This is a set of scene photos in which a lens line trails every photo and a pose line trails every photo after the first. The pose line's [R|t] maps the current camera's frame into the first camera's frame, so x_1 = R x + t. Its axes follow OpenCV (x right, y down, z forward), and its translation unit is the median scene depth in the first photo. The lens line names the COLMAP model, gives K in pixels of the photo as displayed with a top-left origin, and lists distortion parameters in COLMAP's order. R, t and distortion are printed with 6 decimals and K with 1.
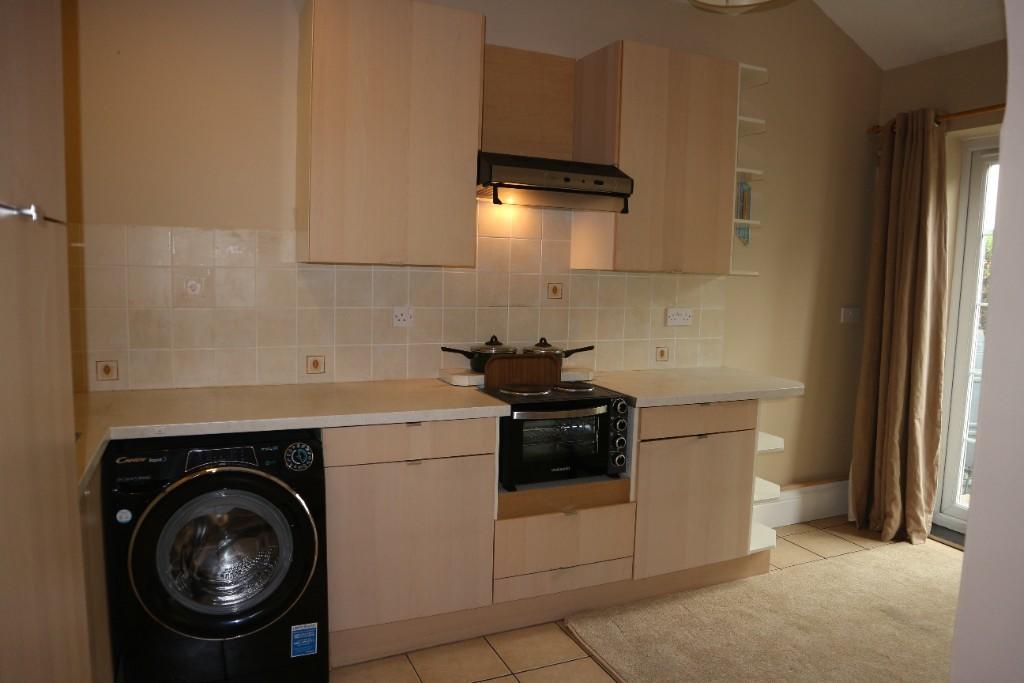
lens RADIAL K [[693.3, 0, 512.0], [0, 693.3, 341.5], [0, 0, 1]] dist [-0.050106, -0.000366]
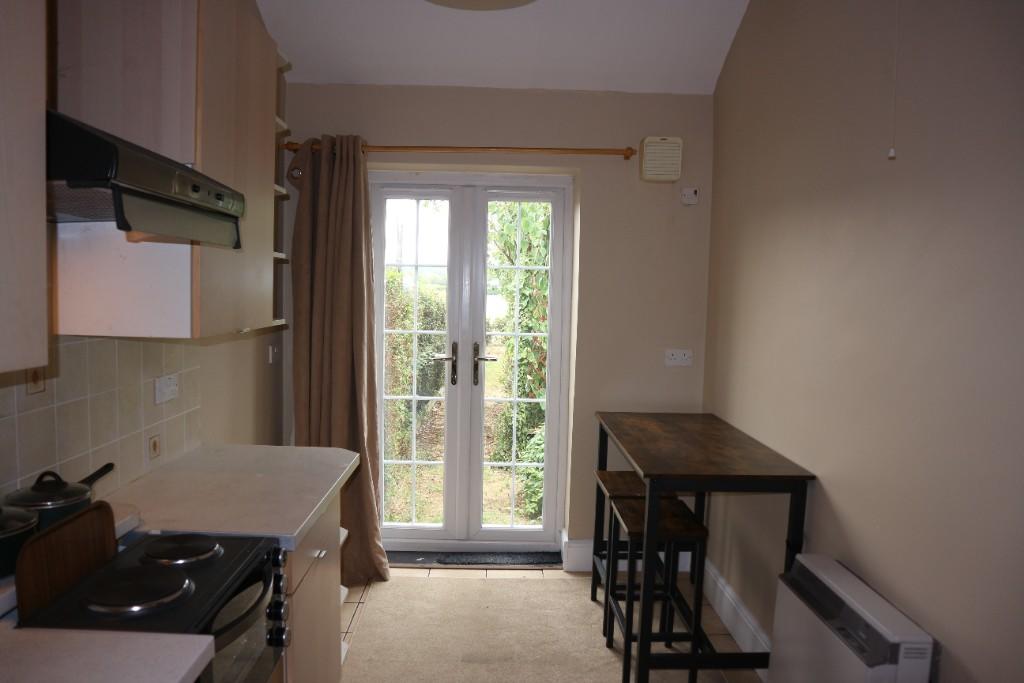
lens RADIAL K [[714.1, 0, 512.0], [0, 714.1, 341.5], [0, 0, 1]] dist [-0.125059, 0.000309]
pose [[0.386227, -0.085358, 0.918446, -0.249692], [0.082977, 0.994887, 0.057568, -0.092871], [-0.918664, 0.053976, 0.391335, 0.422785]]
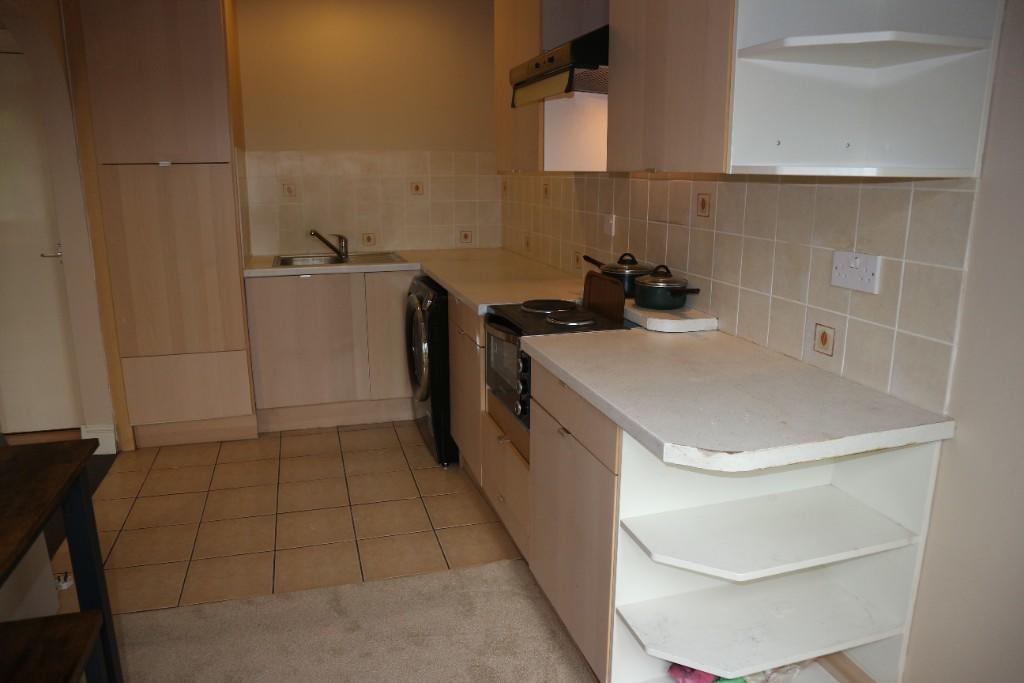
lens RADIAL K [[714.1, 0, 512.0], [0, 714.1, 341.5], [0, 0, 1]] dist [-0.125059, 0.000309]
pose [[-0.132515, 0.199106, -0.970977, 0.744415], [-0.105889, 0.971166, 0.213596, -0.065459], [0.985509, 0.131120, -0.107611, 0.834171]]
